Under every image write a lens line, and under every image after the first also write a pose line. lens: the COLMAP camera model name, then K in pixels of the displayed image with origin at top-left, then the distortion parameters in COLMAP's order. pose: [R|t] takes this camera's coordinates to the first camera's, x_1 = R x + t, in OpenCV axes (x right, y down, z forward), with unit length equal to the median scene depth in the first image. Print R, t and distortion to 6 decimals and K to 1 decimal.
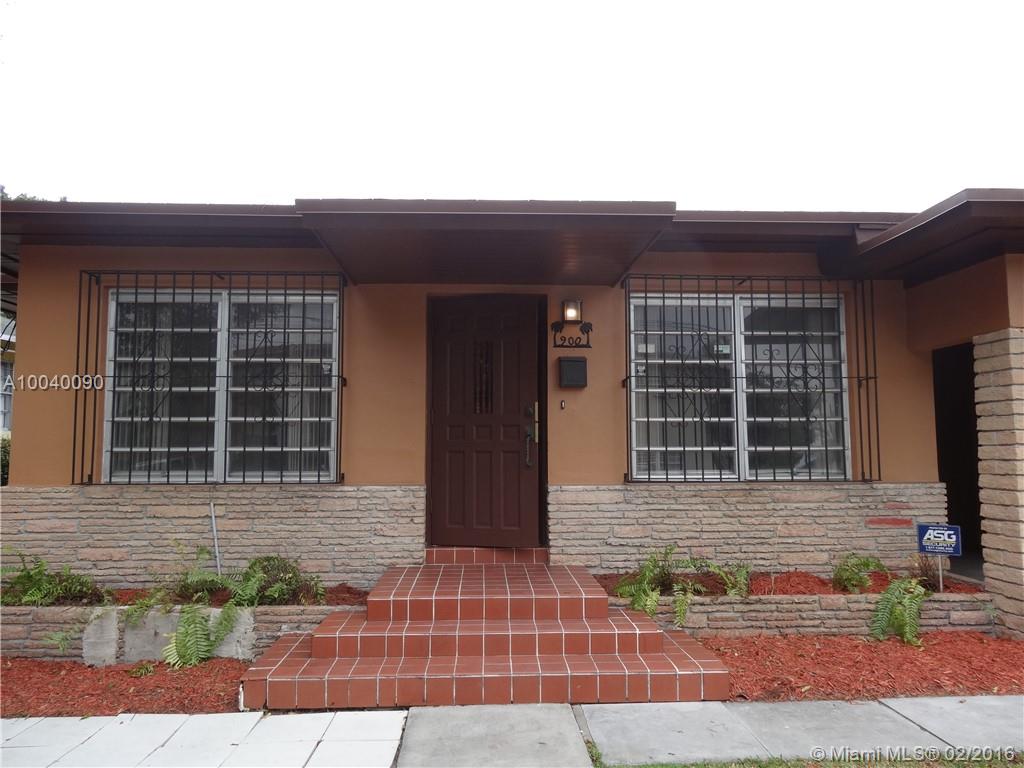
lens RADIAL K [[747.5, 0, 512.0], [0, 747.5, 384.0], [0, 0, 1]] dist [-0.004783, -0.007673]
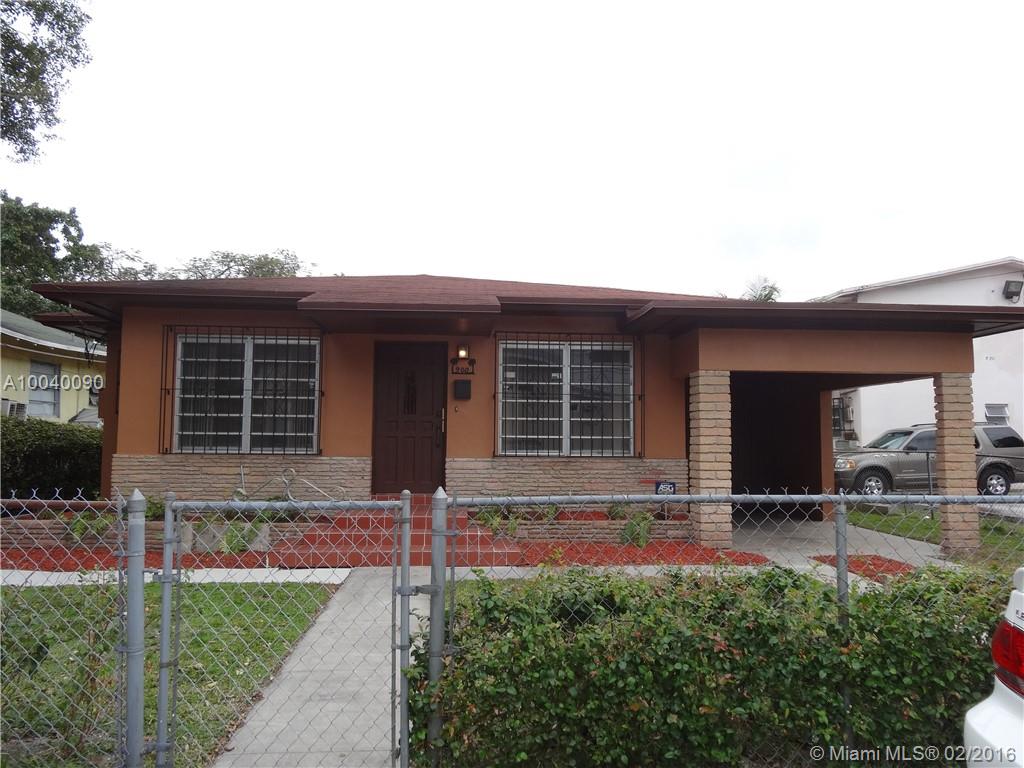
lens RADIAL K [[747.5, 0, 512.0], [0, 747.5, 384.0], [0, 0, 1]] dist [-0.004783, -0.007673]
pose [[0.999629, 0.013105, 0.023872, 0.153610], [-0.013376, 0.999848, 0.011214, -0.048381], [-0.023721, -0.011529, 0.999652, -0.658011]]
